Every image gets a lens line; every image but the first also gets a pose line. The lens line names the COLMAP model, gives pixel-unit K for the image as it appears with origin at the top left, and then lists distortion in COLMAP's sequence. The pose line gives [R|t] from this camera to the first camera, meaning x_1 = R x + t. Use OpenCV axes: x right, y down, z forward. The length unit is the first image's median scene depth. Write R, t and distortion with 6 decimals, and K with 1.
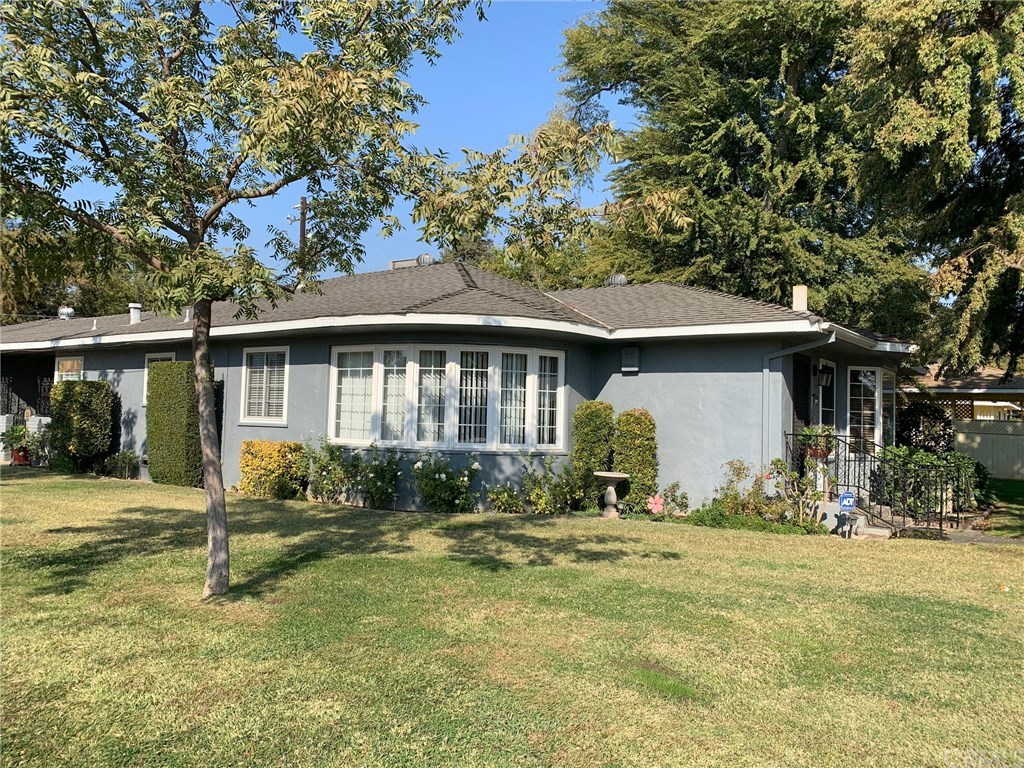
lens RADIAL K [[767.2, 0, 504.9], [0, 767.2, 376.3], [0, 0, 1]] dist [0.055258, -0.075077]
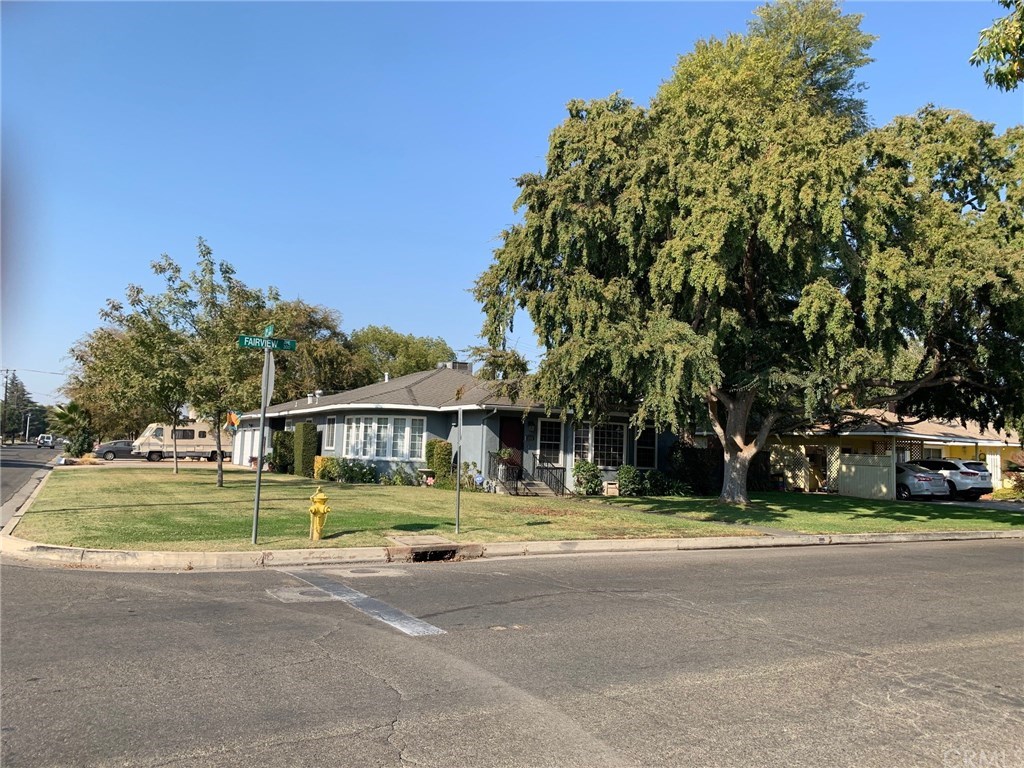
lens RADIAL K [[767.2, 0, 504.9], [0, 767.2, 376.3], [0, 0, 1]] dist [0.055258, -0.075077]
pose [[0.907541, -0.038329, -0.418211, 1.222016], [0.013149, 0.997932, -0.062925, -0.005852], [0.419758, 0.051608, 0.906168, -0.936849]]
